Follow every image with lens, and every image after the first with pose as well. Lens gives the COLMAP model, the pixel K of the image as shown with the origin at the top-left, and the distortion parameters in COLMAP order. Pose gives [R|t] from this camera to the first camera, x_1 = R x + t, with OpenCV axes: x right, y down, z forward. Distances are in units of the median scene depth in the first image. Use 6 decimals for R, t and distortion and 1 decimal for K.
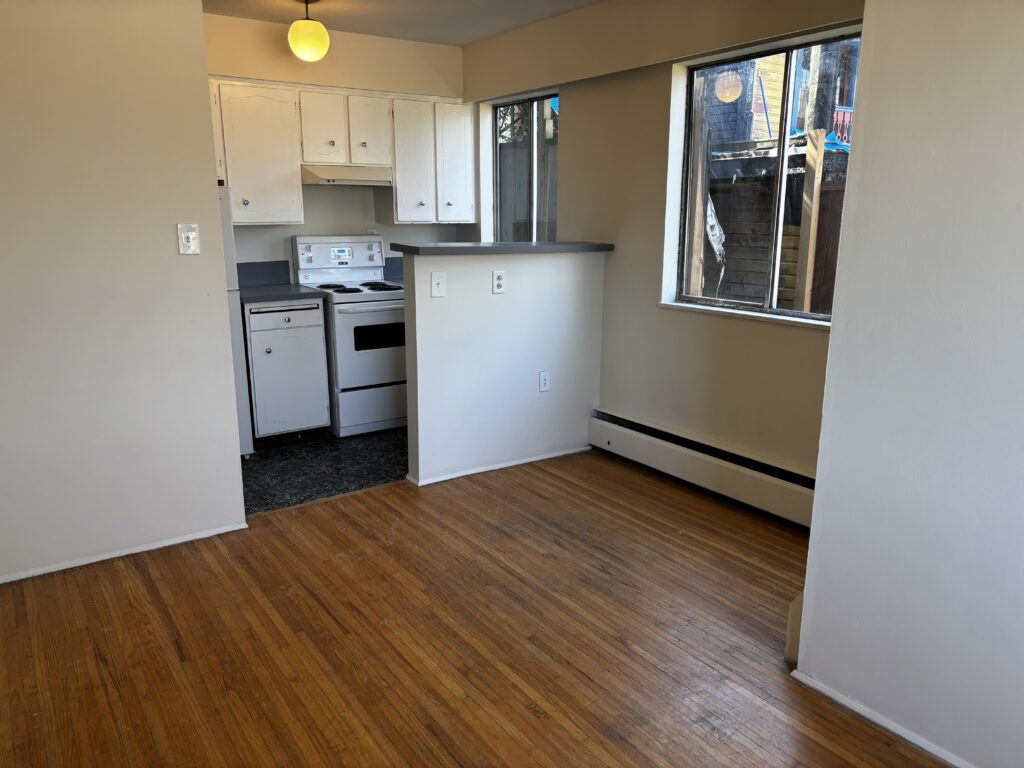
lens RADIAL K [[760.4, 0, 512.0], [0, 760.4, 384.0], [0, 0, 1]] dist [-0.005595, -0.003017]
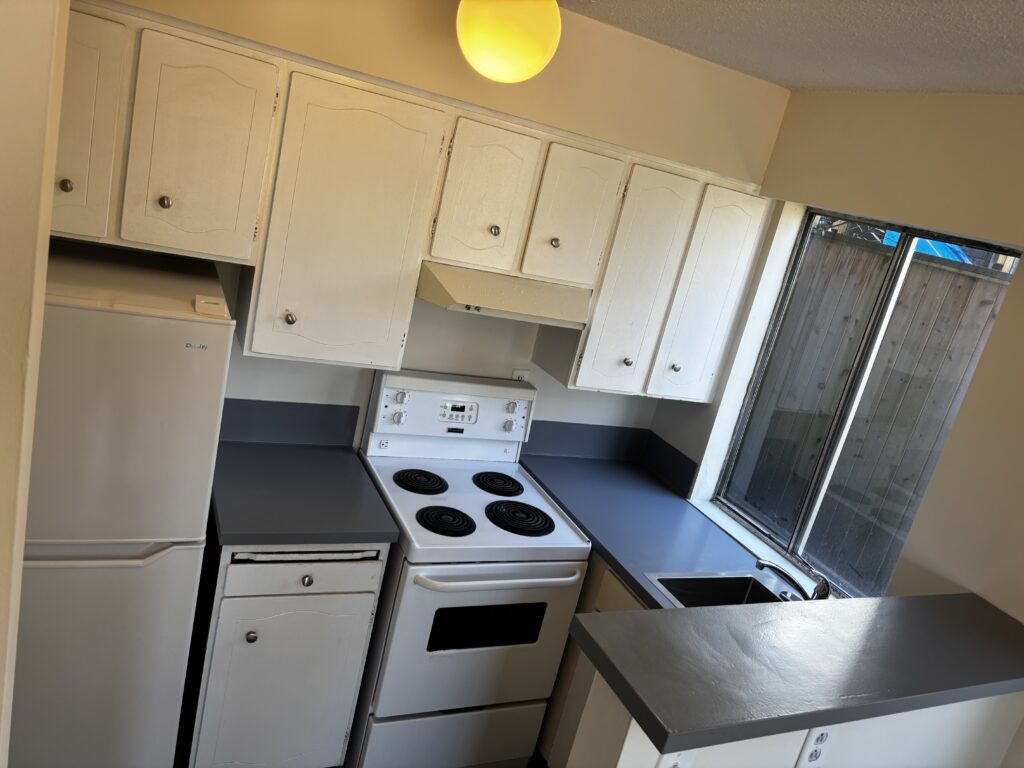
lens RADIAL K [[743.5, 0, 512.0], [0, 743.5, 384.0], [0, 0, 1]] dist [-0.001243, -0.001798]
pose [[0.955178, 0.272923, -0.114667, -0.139663], [-0.269386, 0.961953, 0.045591, -0.238883], [0.122747, -0.012658, 0.992357, 0.507937]]
